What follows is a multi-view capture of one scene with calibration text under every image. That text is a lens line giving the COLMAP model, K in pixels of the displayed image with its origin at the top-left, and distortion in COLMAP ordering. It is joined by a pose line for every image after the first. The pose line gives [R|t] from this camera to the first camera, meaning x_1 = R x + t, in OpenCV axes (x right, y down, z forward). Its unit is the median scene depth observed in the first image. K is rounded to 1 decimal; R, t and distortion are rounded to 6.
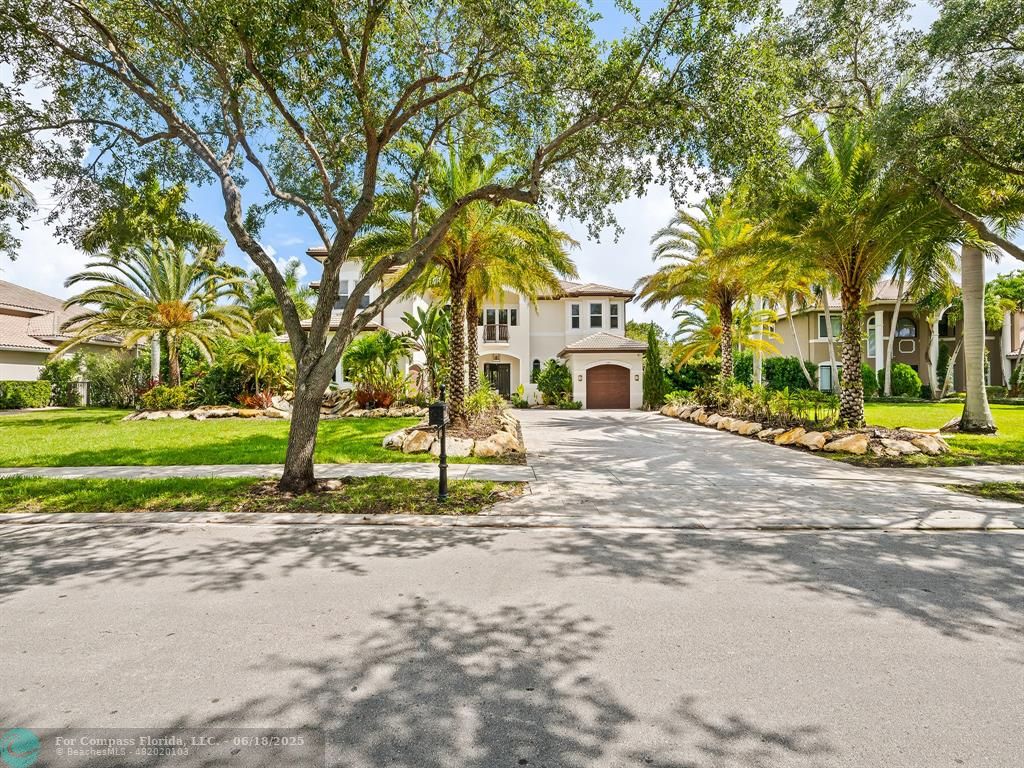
lens RADIAL K [[437.7, 0, 511.9], [0, 437.7, 381.9], [0, 0, 1]] dist [-0.000662, -0.000234]
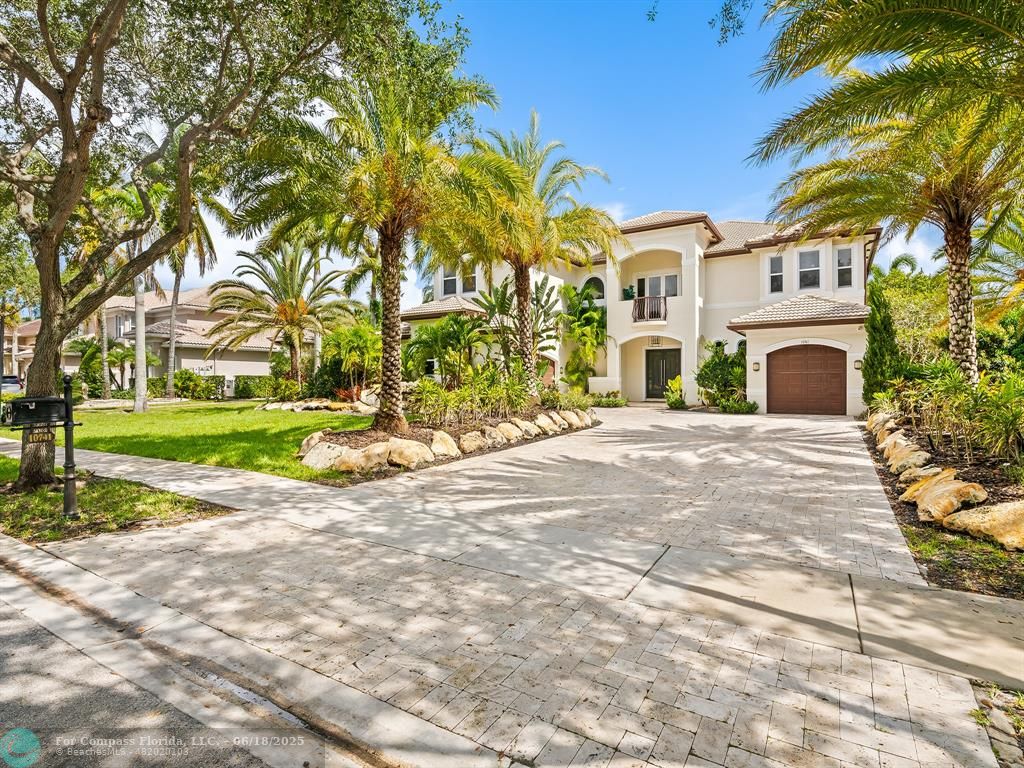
lens RADIAL K [[513.1, 0, 512.0], [0, 513.1, 384.0], [0, 0, 1]] dist [0.000119, 0.000031]
pose [[0.859885, 0.002571, -0.510481, 0.236507], [0.006526, 0.999850, 0.016029, 0.002726], [0.510446, -0.017115, 0.859739, 0.138007]]
